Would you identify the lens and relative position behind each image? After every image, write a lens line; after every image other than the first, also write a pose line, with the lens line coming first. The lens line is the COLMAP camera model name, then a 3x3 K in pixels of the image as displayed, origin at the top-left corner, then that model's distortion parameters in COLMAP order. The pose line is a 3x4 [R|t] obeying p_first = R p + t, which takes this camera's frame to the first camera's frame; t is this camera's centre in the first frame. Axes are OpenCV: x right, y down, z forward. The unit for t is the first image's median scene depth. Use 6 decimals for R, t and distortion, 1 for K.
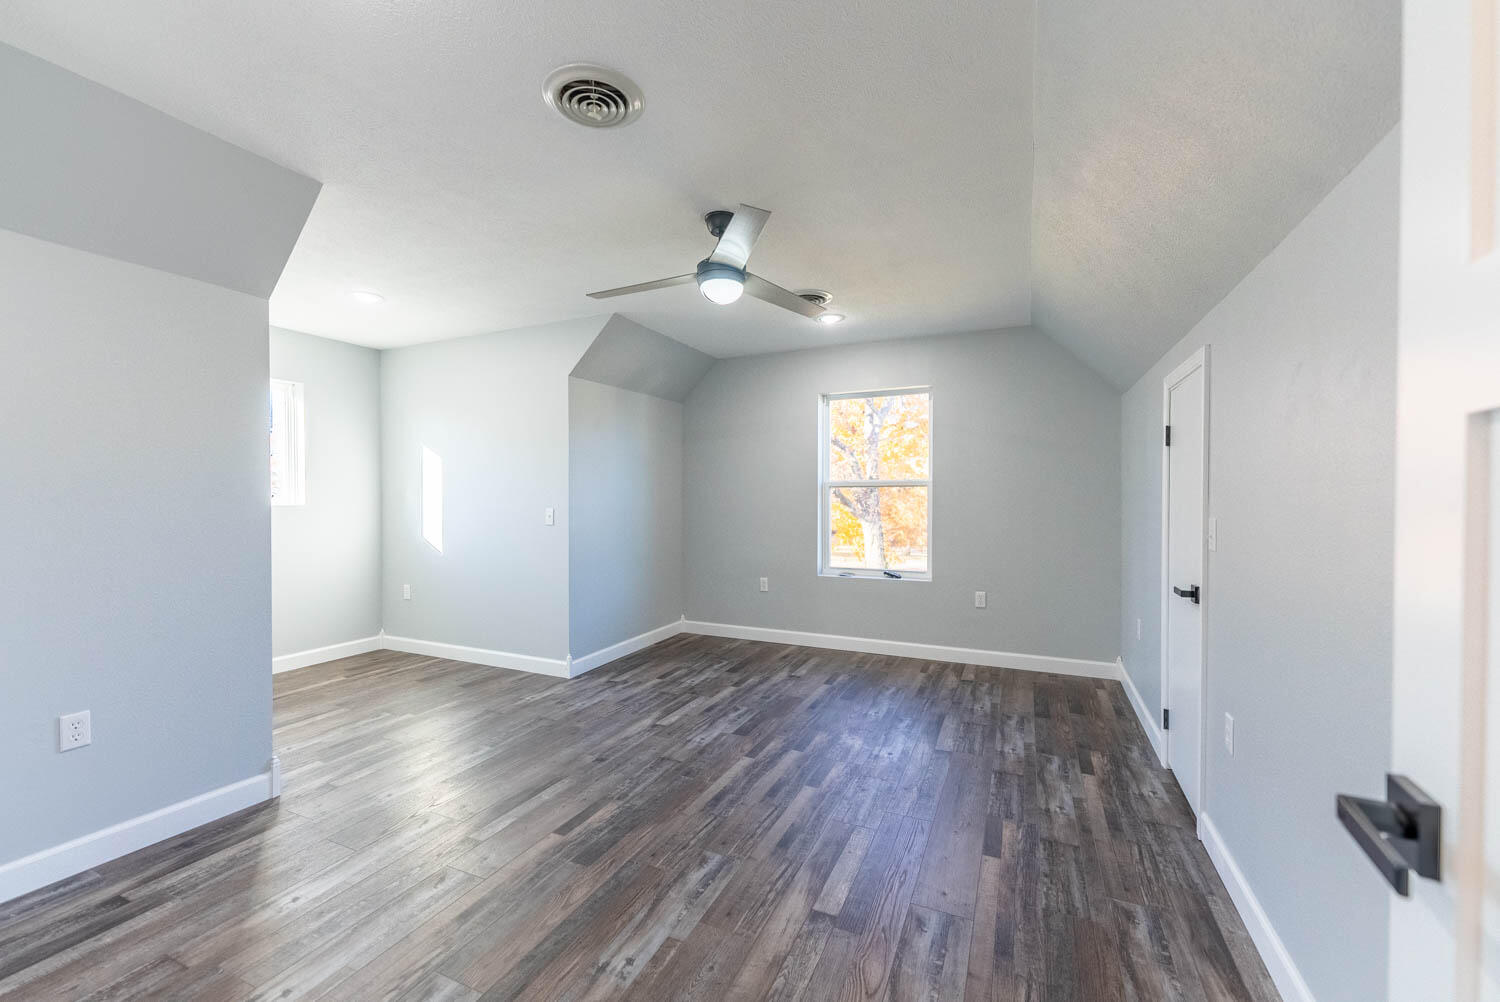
lens RADIAL K [[595.6, 0, 740.8], [0, 595.6, 504.2], [0, 0, 1]] dist [0.004071, -0.000749]
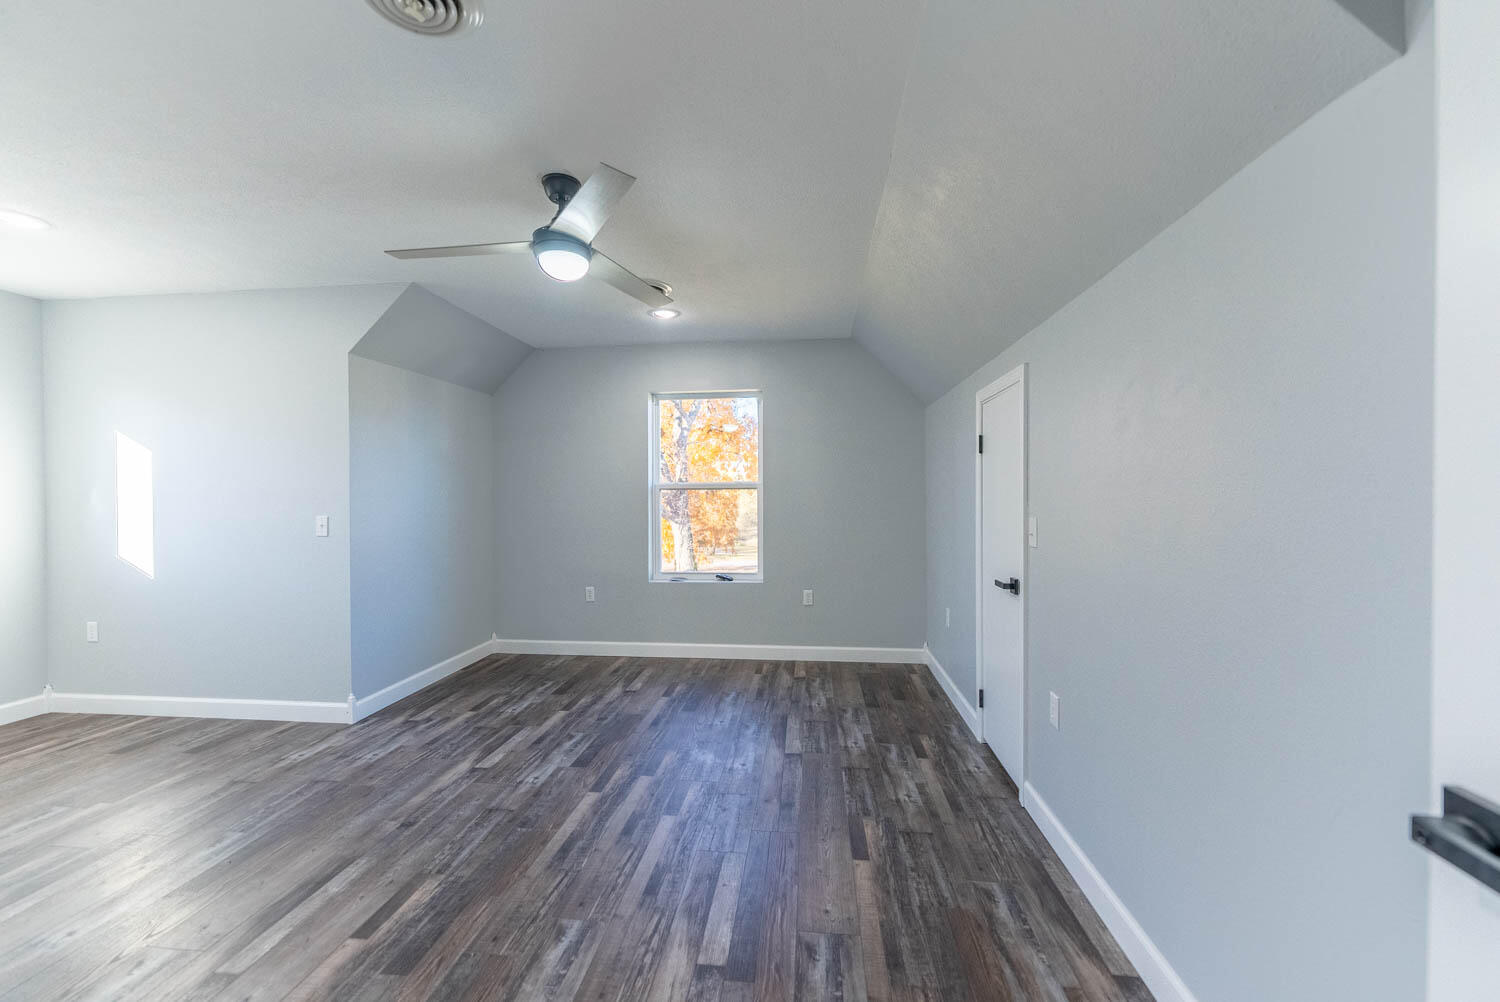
lens RADIAL K [[595.6, 0, 740.8], [0, 595.6, 504.2], [0, 0, 1]] dist [0.004071, -0.000749]
pose [[0.948444, -0.007393, 0.316858, -0.061251], [0.008513, 0.999961, -0.002148, -0.003481], [-0.316830, 0.004734, 0.948471, 0.083989]]
